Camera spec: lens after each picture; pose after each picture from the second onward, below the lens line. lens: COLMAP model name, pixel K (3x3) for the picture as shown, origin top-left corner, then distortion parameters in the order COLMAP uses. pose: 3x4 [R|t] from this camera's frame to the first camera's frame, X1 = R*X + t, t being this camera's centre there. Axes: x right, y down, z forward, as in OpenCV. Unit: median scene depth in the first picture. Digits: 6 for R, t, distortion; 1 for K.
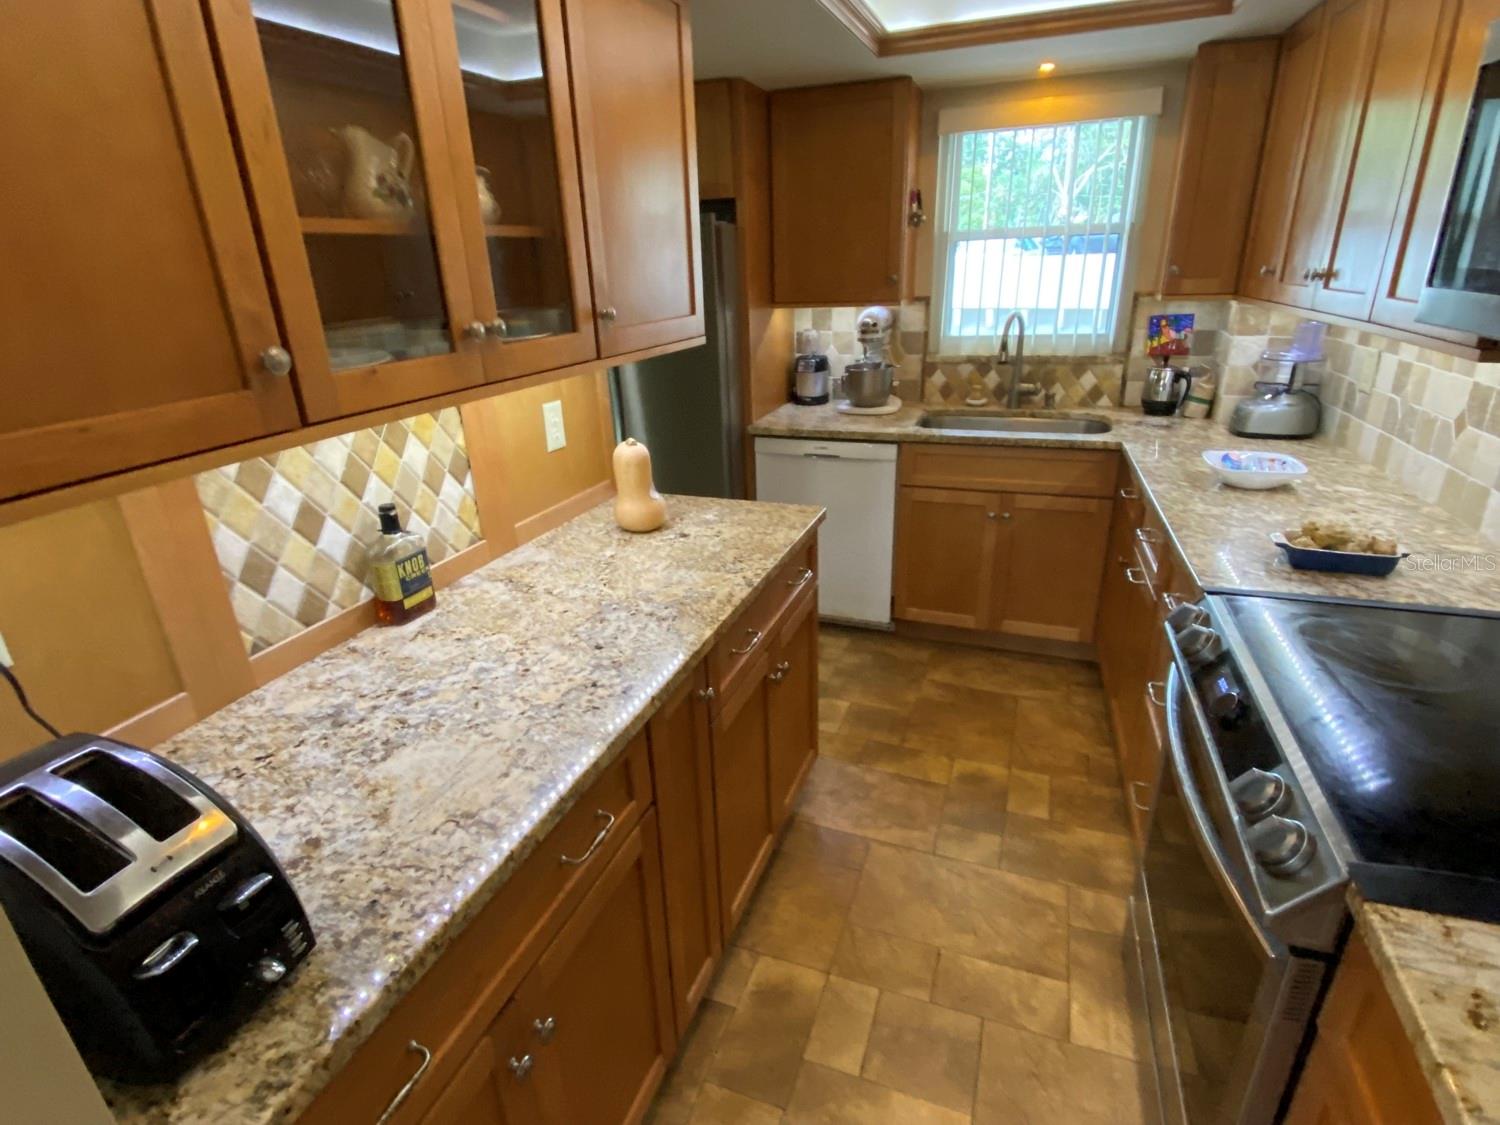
lens RADIAL K [[765.0, 0, 743.1], [0, 765.0, 565.6], [0, 0, 1]] dist [0.026120, -0.025891]
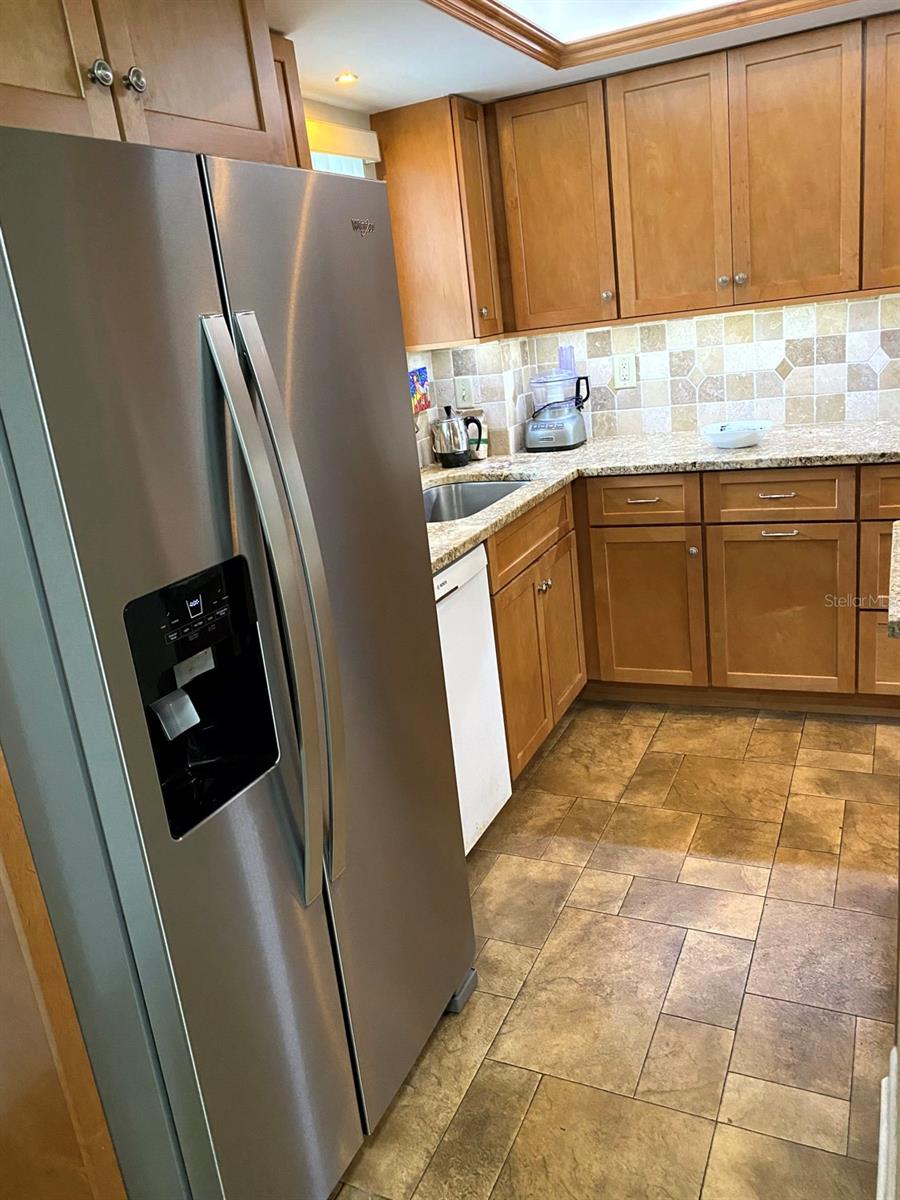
lens RADIAL K [[893.2, 0, 450.0], [0, 893.2, 600.0], [0, 0, 1]] dist [0.056153, -0.093350]
pose [[0.068928, -0.272697, 0.959628, -0.639652], [0.474000, 0.855357, 0.209020, -0.320706], [-0.877823, 0.440456, 0.188216, 0.966726]]
